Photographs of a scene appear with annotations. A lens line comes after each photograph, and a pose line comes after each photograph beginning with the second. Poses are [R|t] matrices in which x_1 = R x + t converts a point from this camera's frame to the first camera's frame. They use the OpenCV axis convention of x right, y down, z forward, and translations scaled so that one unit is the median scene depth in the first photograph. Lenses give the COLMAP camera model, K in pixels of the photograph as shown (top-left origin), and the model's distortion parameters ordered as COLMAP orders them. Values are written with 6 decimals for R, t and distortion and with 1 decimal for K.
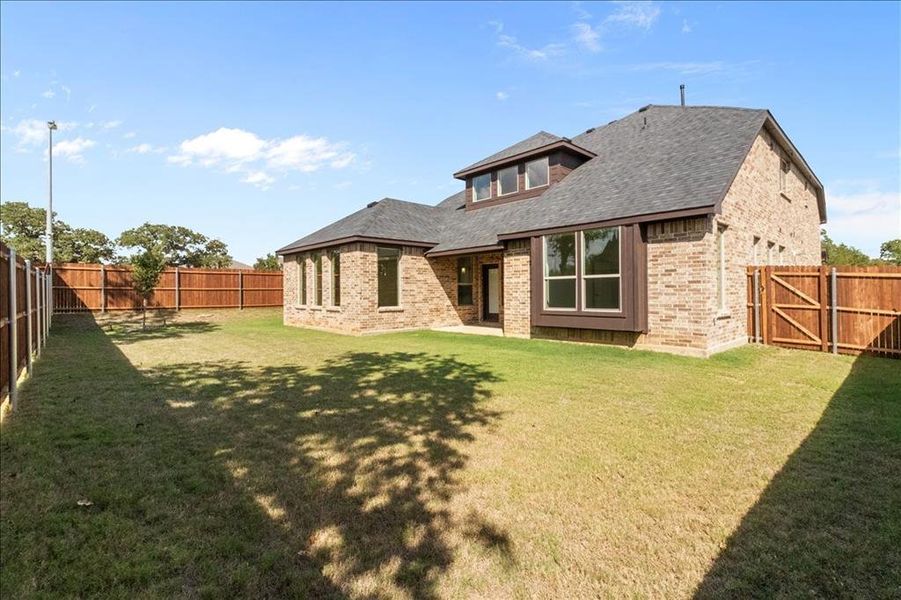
lens RADIAL K [[434.9, 0, 445.7], [0, 434.9, 296.2], [0, 0, 1]] dist [0.003541, -0.001601]
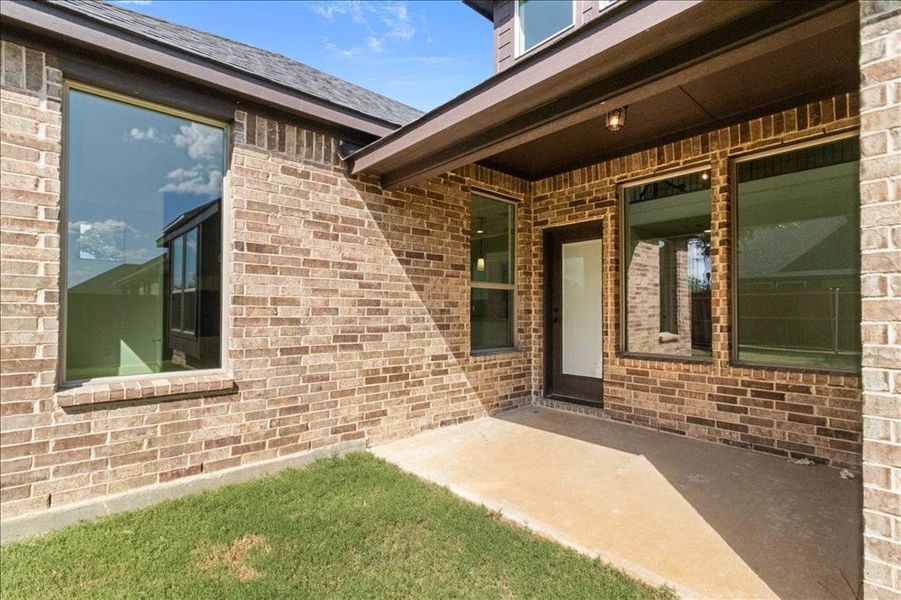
lens RADIAL K [[434.9, 0, 449.6], [0, 434.9, 303.9], [0, 0, 1]] dist [0.003541, -0.001601]
pose [[0.999897, 0.011610, -0.008458, 0.018177], [-0.011822, 0.999606, -0.025473, -0.007315], [0.008158, 0.025570, 0.999640, 0.826616]]
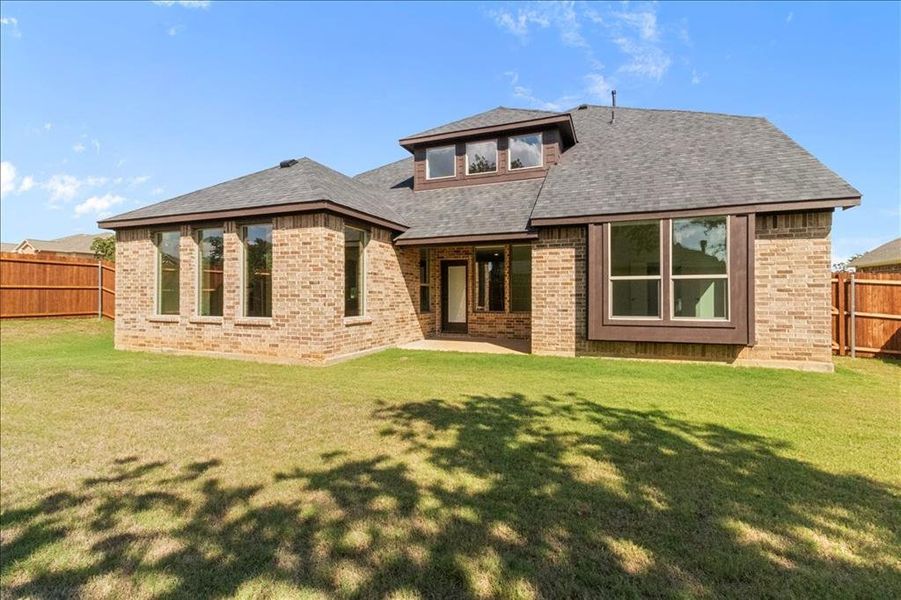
lens RADIAL K [[434.9, 0, 456.5], [0, 434.9, 295.2], [0, 0, 1]] dist [0.003541, -0.001601]
pose [[0.890817, 0.007873, 0.454294, -0.305291], [-0.002551, 0.999921, -0.012327, -0.000730], [-0.454355, 0.009822, 0.890767, 0.366769]]
